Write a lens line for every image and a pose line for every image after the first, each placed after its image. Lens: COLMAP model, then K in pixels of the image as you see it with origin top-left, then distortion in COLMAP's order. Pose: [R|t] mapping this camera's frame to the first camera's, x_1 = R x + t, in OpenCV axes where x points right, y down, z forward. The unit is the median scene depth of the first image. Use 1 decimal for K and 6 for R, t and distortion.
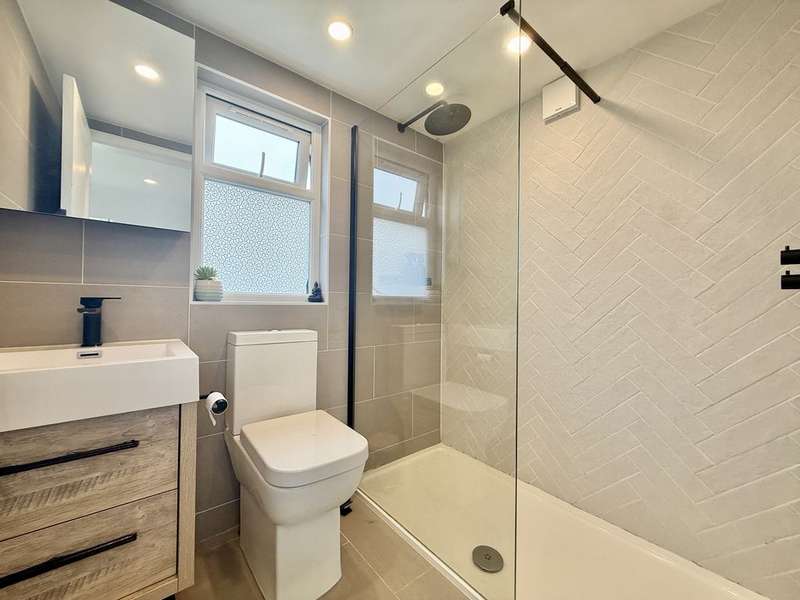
lens RADIAL K [[319.1, 0, 398.7], [0, 319.1, 298.0], [0, 0, 1]] dist [0.002093, -0.000104]
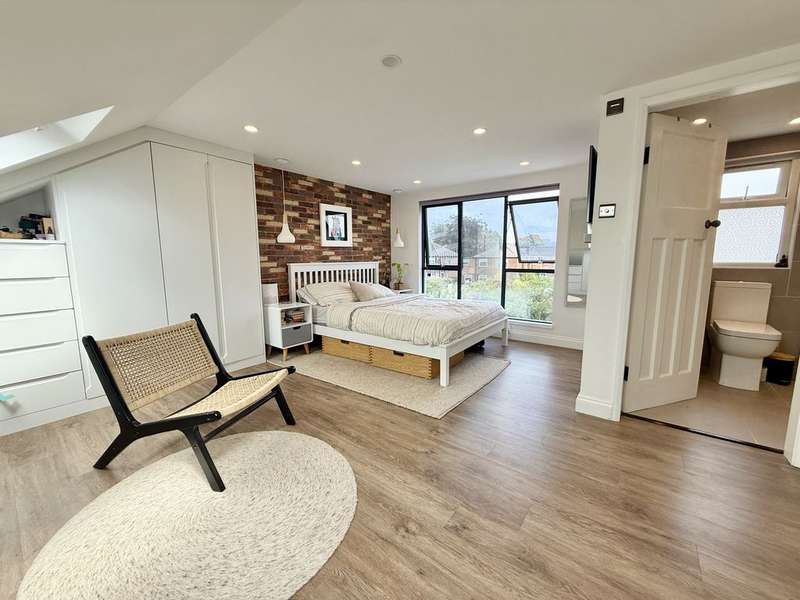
lens RADIAL K [[319.1, 0, 398.7], [0, 319.1, 298.0], [0, 0, 1]] dist [0.002093, -0.000104]
pose [[0.234627, 0.113492, -0.965438, 0.904882], [0.015296, 0.992607, 0.120403, -0.058296], [0.971965, -0.043017, 0.231156, -1.335667]]
